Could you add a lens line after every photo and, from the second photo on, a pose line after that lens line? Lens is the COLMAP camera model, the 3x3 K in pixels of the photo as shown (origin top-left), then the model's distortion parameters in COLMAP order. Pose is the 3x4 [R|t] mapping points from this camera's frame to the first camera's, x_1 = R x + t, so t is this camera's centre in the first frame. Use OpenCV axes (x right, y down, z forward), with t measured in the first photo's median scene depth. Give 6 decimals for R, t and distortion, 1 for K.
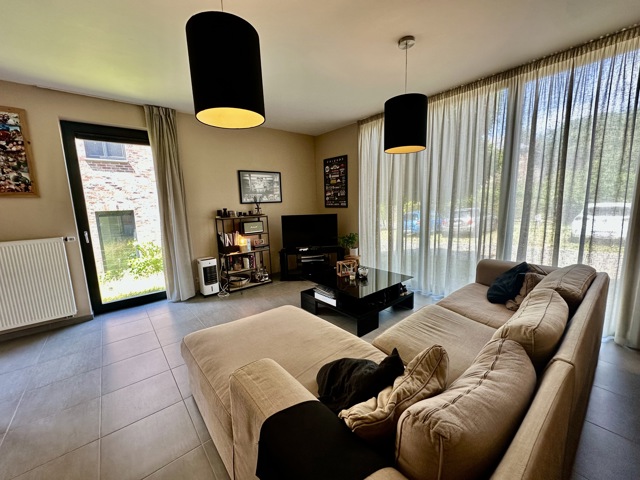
lens RADIAL K [[257.0, 0, 318.3], [0, 257.0, 240.3], [0, 0, 1]] dist [-0.003219, 0.000416]
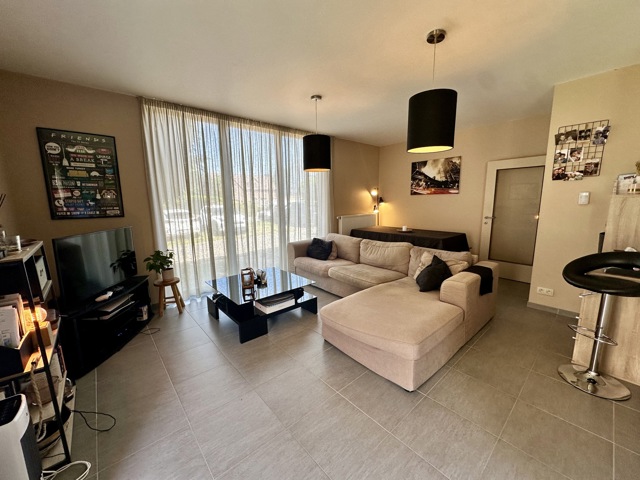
lens RADIAL K [[257.0, 0, 321.2], [0, 257.0, 239.4], [0, 0, 1]] dist [-0.003219, 0.000416]
pose [[-0.028462, -0.121599, 0.992171, -0.613801], [0.162792, 0.978758, 0.124626, -0.076049], [-0.986250, 0.165065, -0.008062, 0.557248]]
